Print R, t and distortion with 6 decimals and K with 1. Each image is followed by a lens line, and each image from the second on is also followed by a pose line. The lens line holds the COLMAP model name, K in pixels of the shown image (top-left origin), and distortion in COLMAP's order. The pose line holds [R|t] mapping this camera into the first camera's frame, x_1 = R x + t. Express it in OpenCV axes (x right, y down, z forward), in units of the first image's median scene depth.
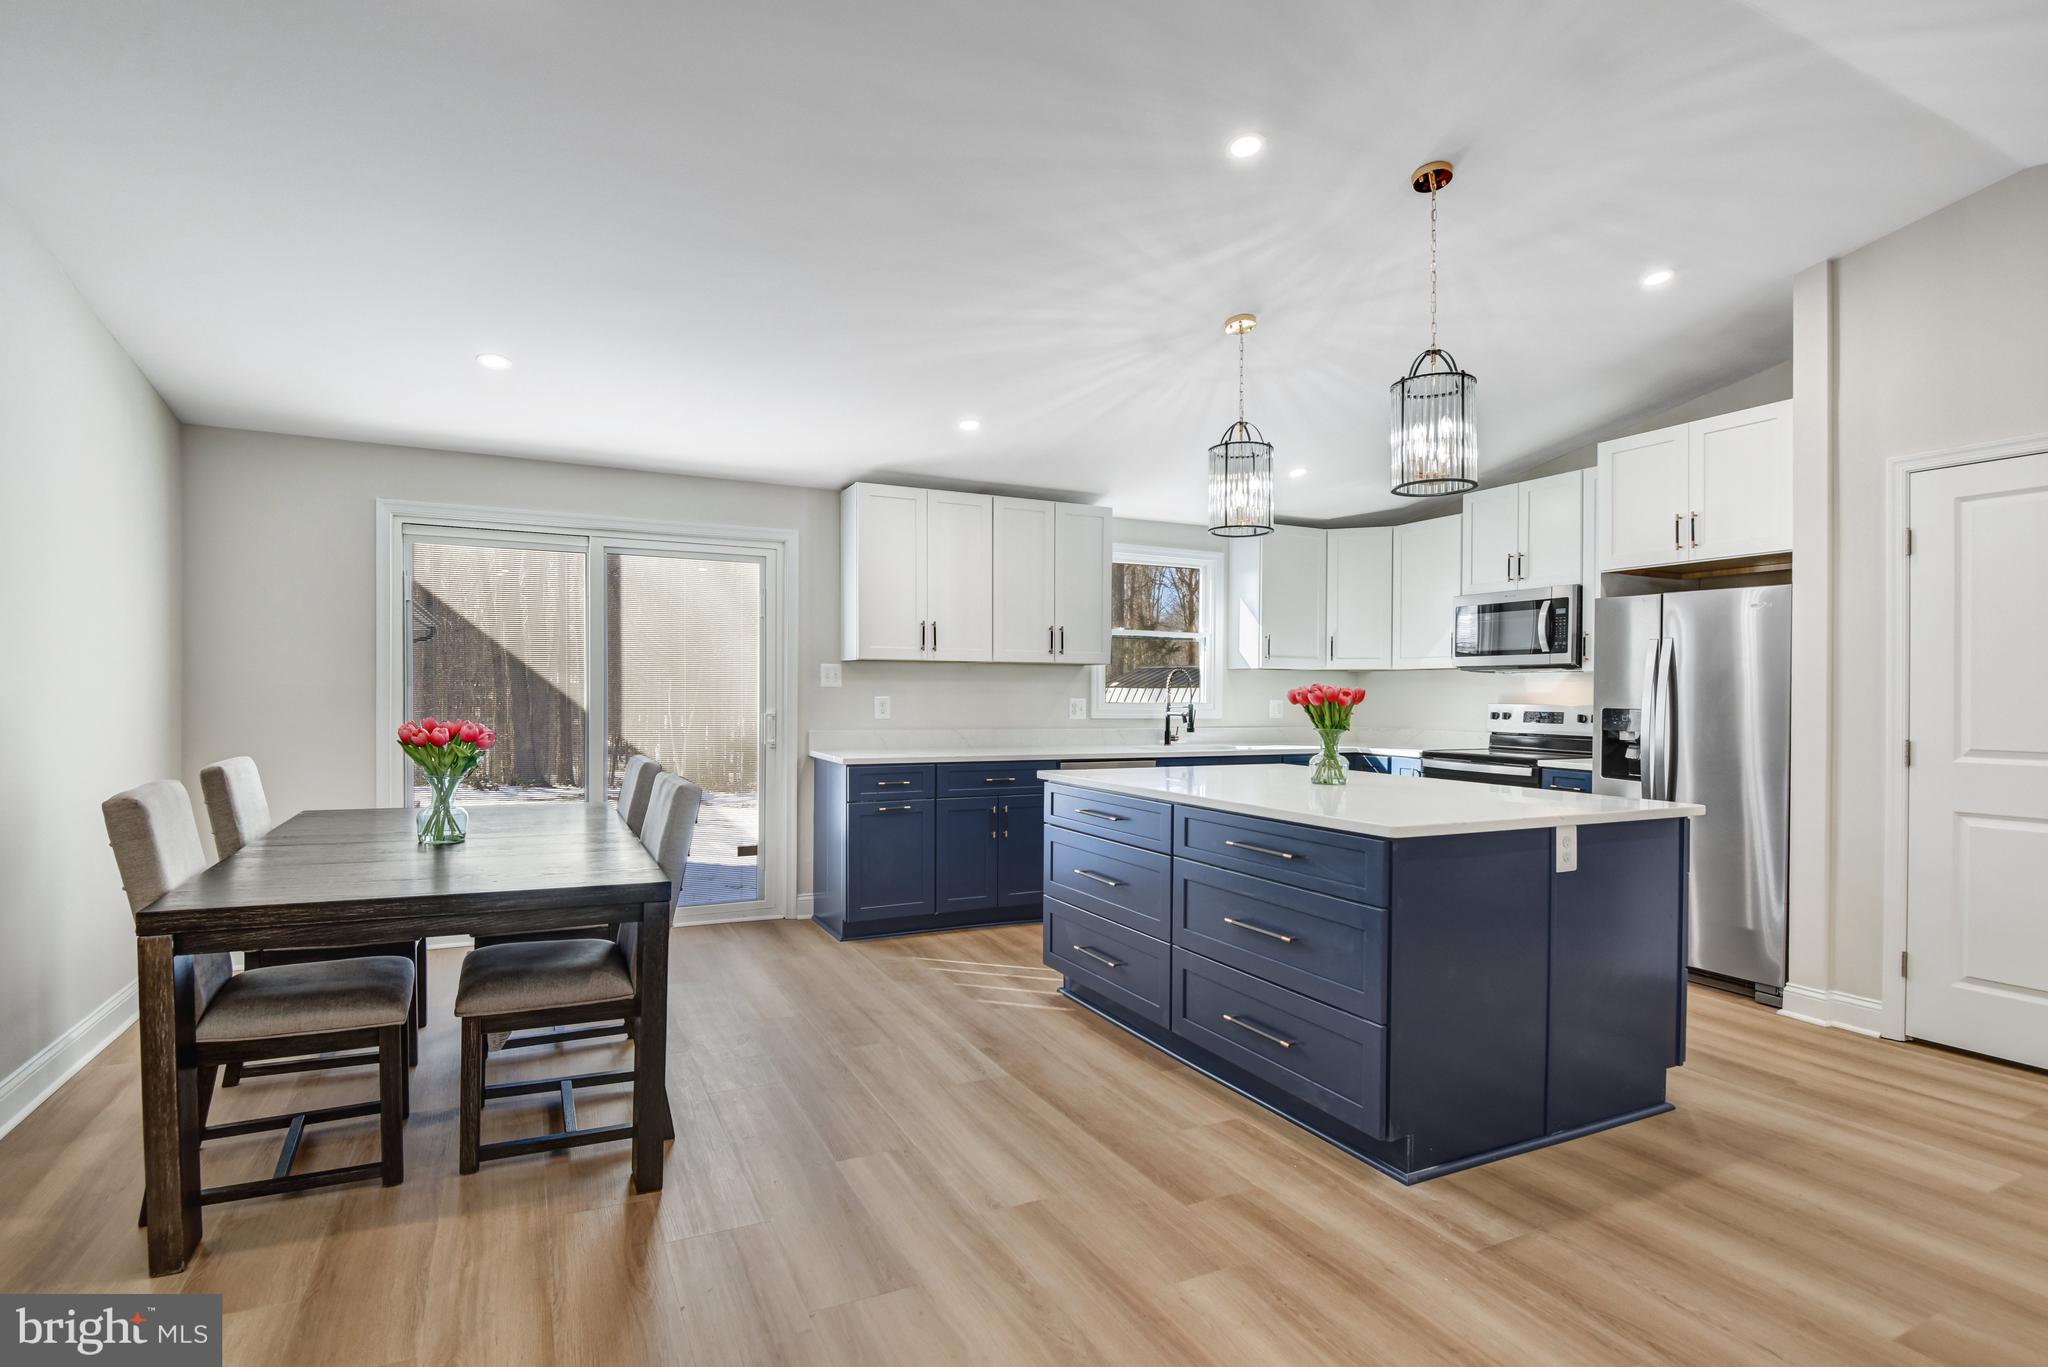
lens RADIAL K [[1000.7, 0, 1013.4], [0, 1000.7, 709.9], [0, 0, 1]] dist [-0.009598, -0.010057]
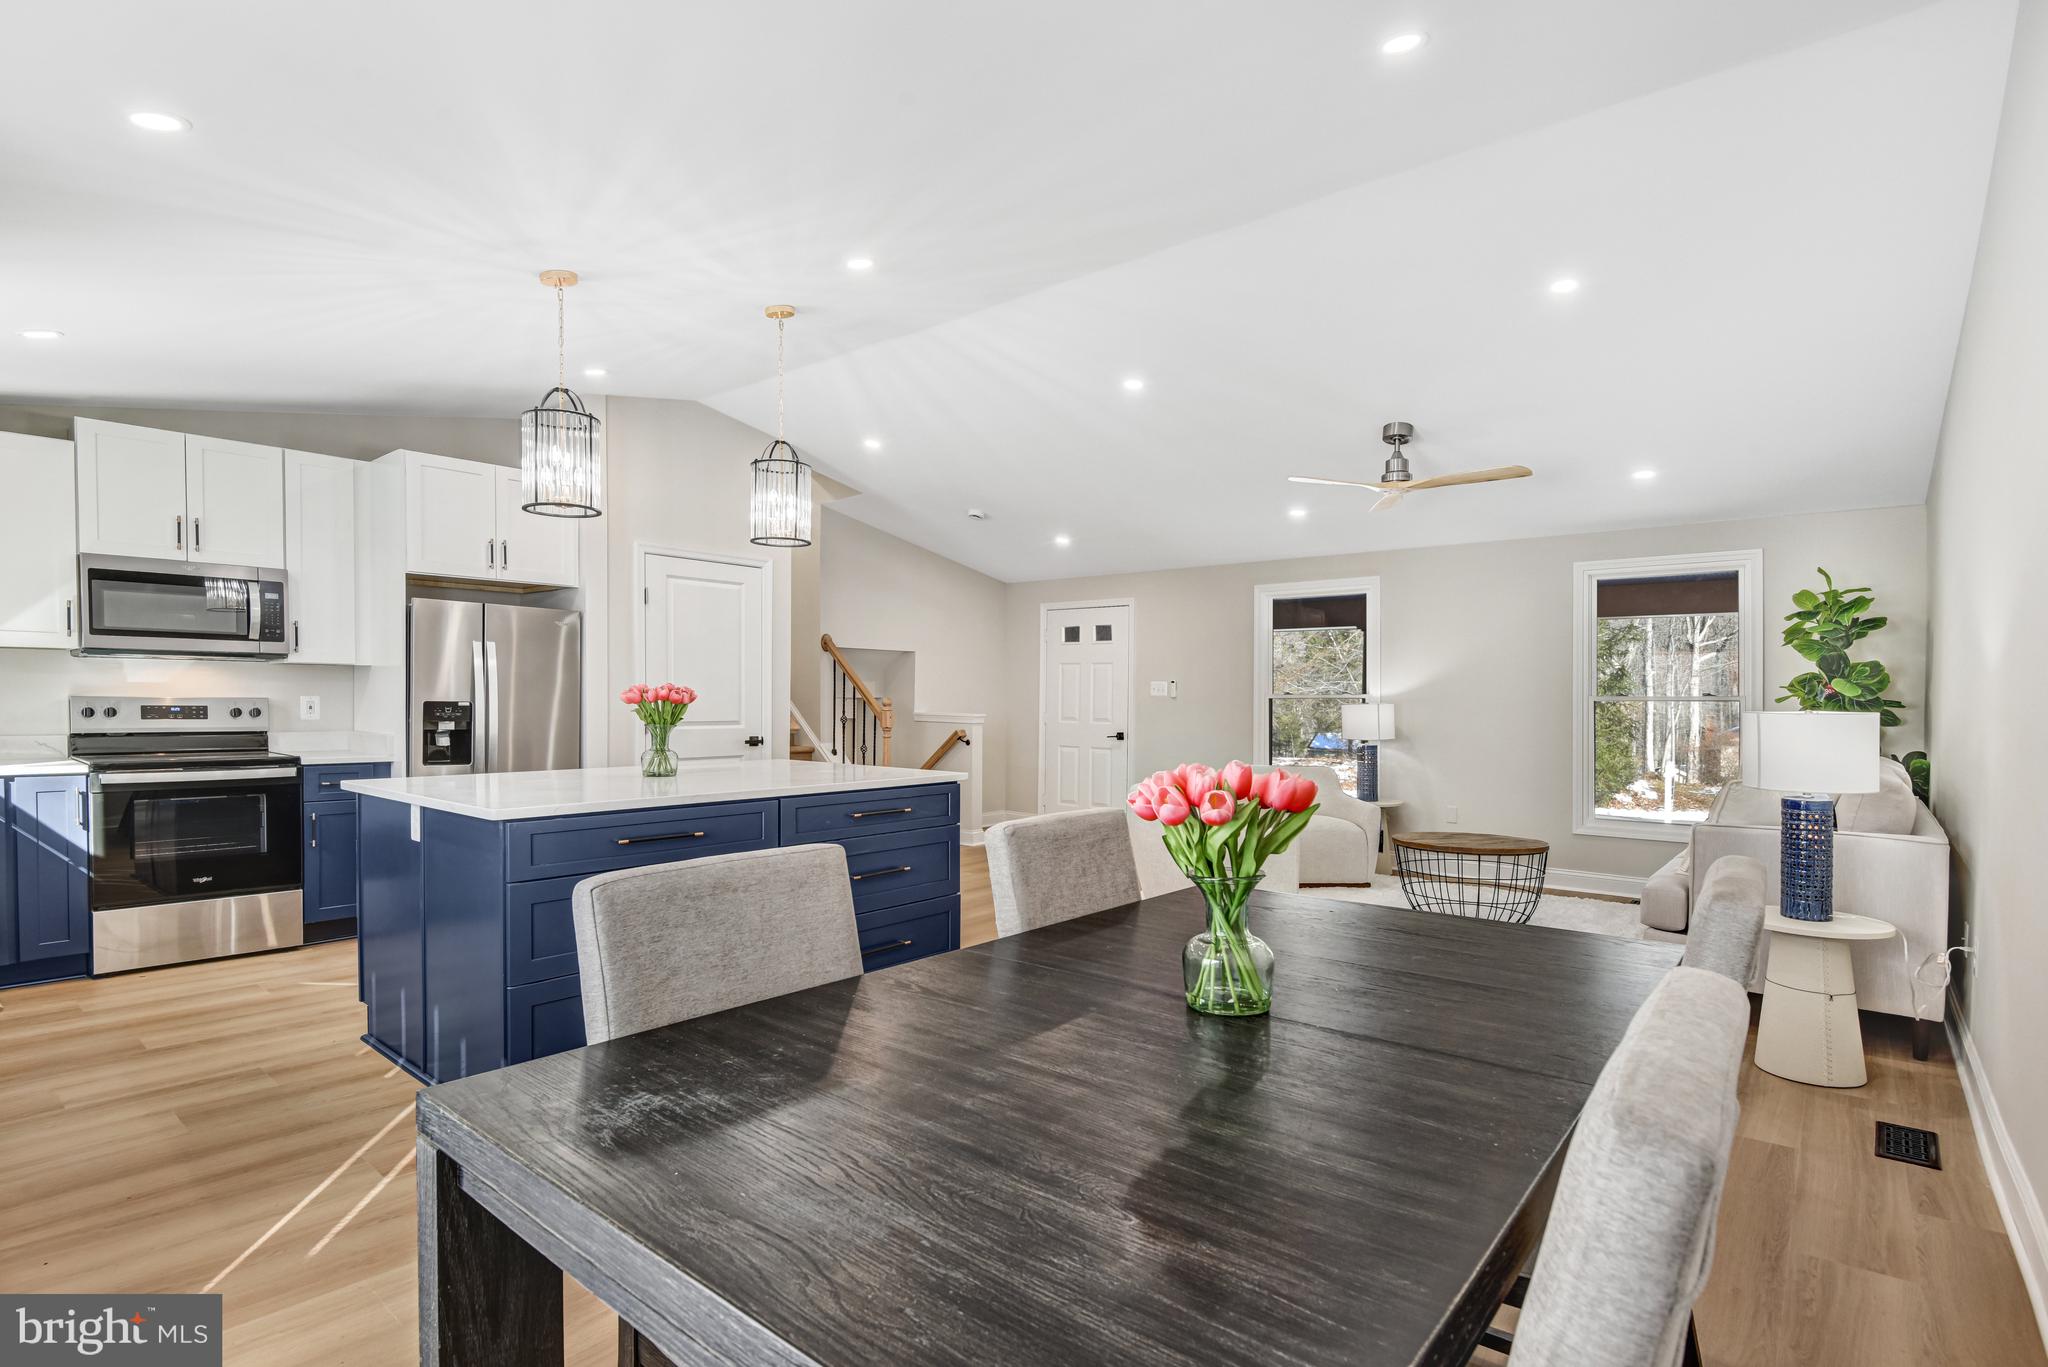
lens RADIAL K [[1000.7, 0, 1030.5], [0, 1000.7, 720.2], [0, 0, 1]] dist [-0.009598, -0.010057]
pose [[-0.420780, -0.034469, 0.906507, -0.654907], [0.001595, 0.999248, 0.038735, -0.021329], [-0.907161, 0.017745, -0.420409, 0.856385]]
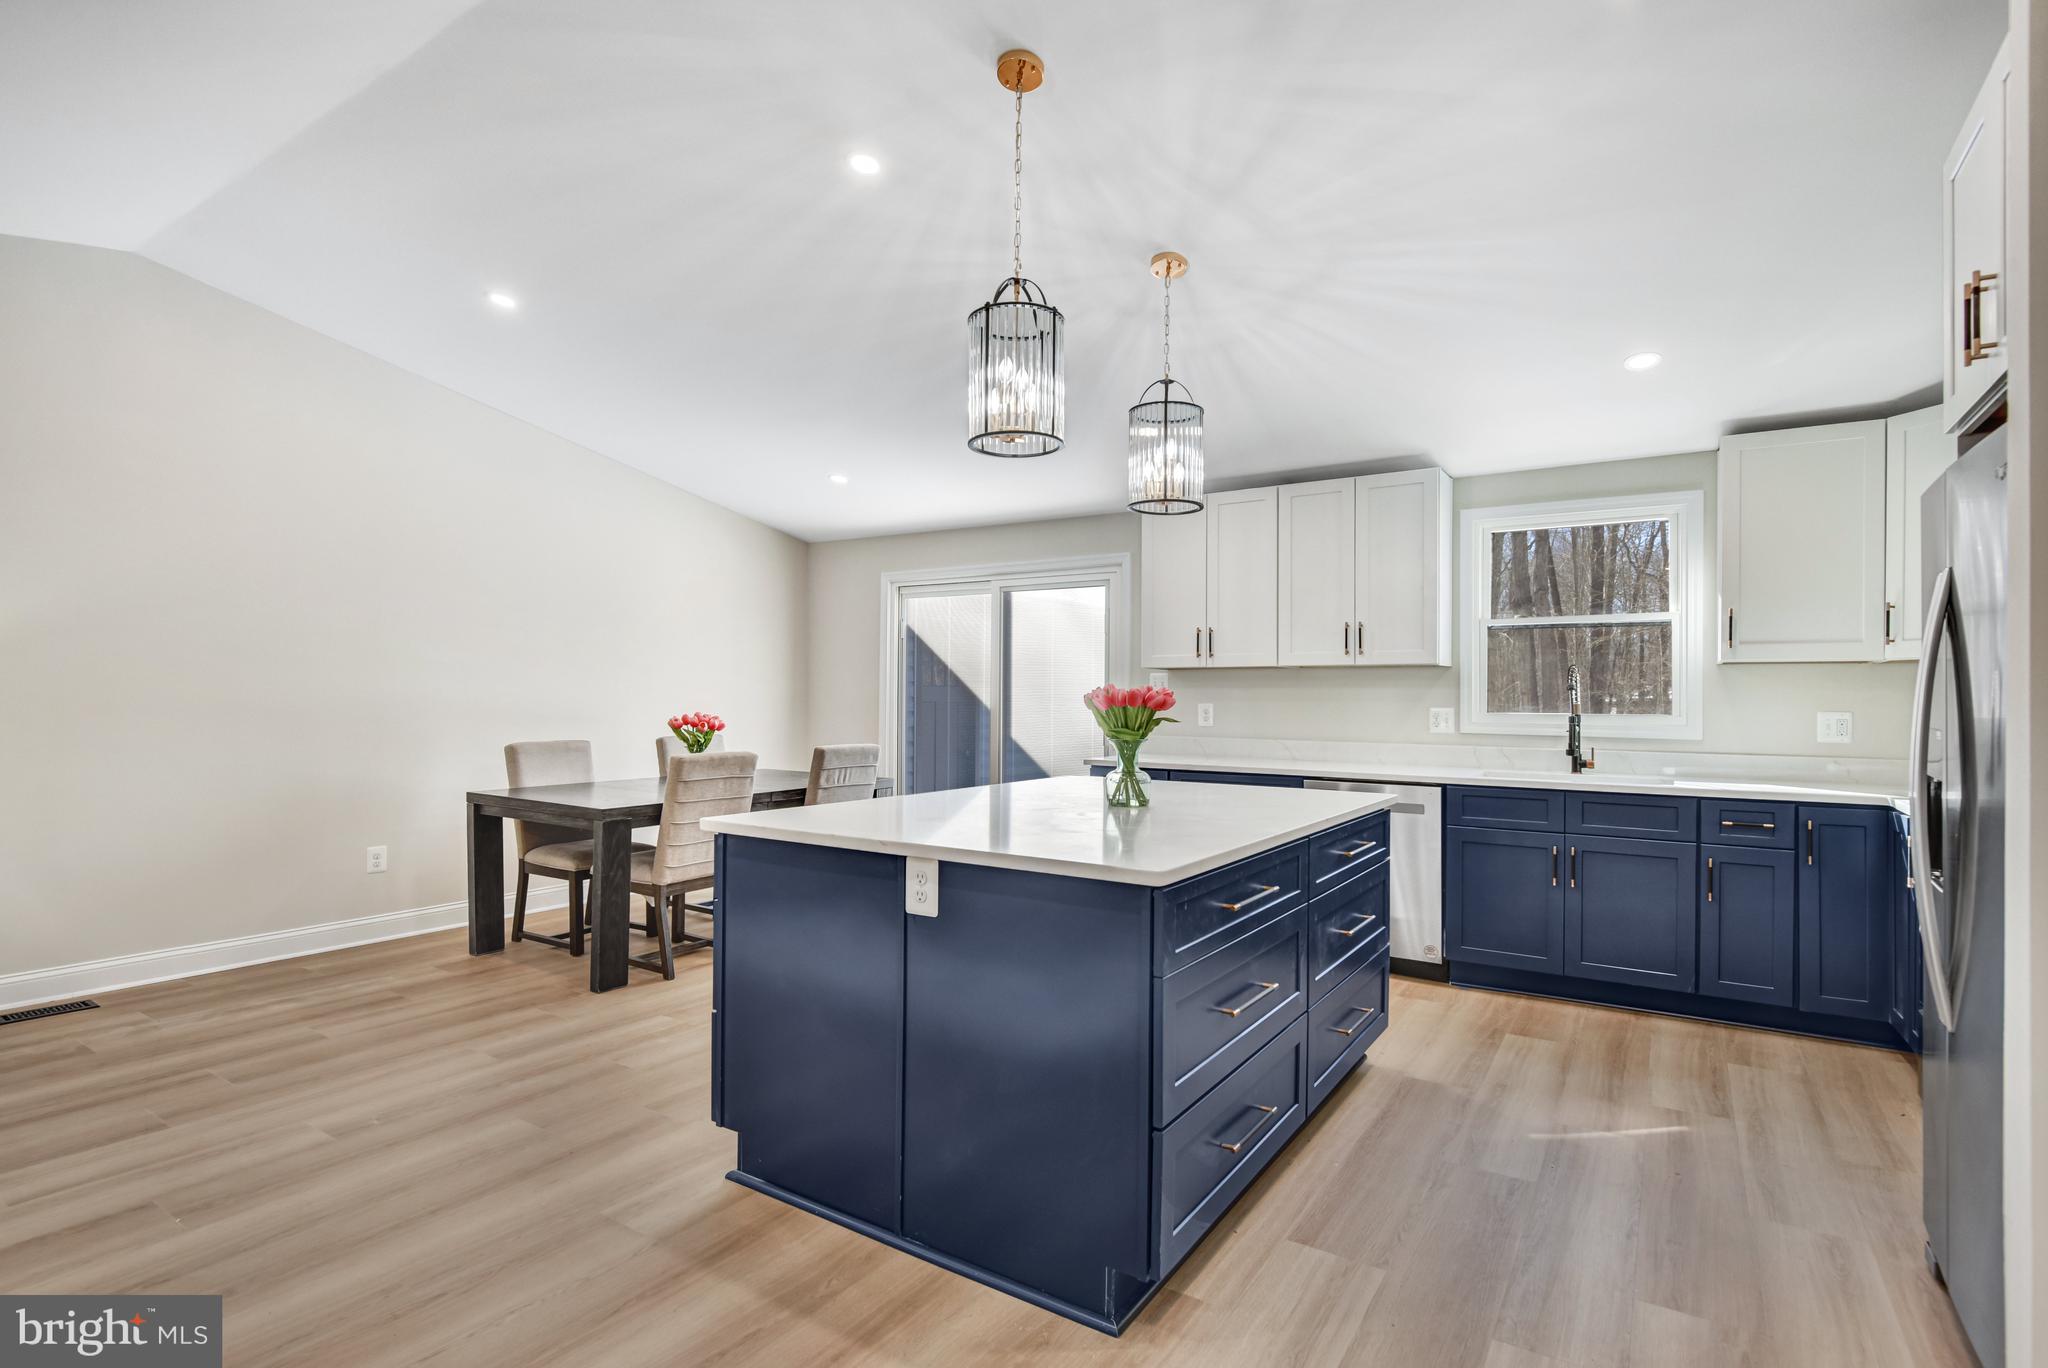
lens RADIAL K [[1000.7, 0, 1020.3], [0, 1000.7, 690.2], [0, 0, 1]] dist [-0.009598, -0.010057]
pose [[0.514202, -0.009757, -0.857614, 0.771530], [-0.020255, 0.999518, -0.023516, 0.000288], [0.857430, 0.029463, 0.513756, 0.392022]]
